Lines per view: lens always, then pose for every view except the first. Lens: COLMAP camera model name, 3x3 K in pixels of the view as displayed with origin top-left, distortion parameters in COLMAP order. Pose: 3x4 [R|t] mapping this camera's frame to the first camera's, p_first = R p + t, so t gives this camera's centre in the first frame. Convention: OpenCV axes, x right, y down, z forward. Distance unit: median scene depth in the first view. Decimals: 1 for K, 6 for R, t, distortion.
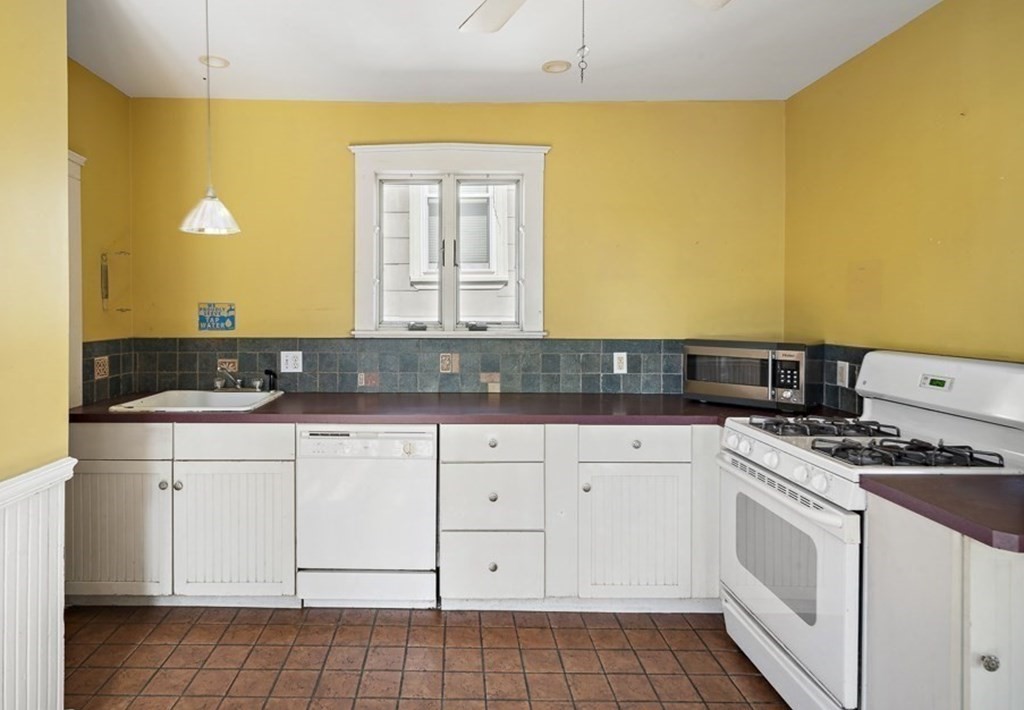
lens RADIAL K [[581.0, 0, 512.0], [0, 581.0, 311.4], [0, 0, 1]] dist [-0.002299, -0.000611]
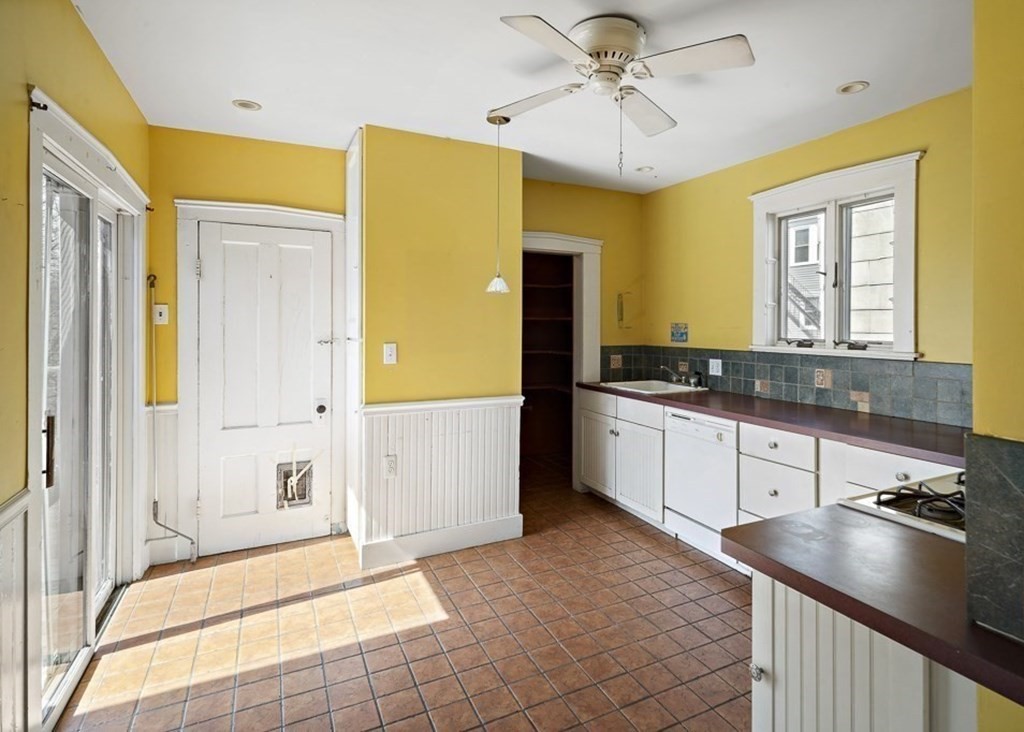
lens RADIAL K [[507.8, 0, 512.0], [0, 507.8, 323.8], [0, 0, 1]] dist [0.001638, 0.000220]
pose [[0.443062, -0.002668, -0.896487, 0.474737], [-0.008757, 0.999935, -0.007303, 0.000119], [0.896448, 0.011086, 0.443010, 0.069354]]
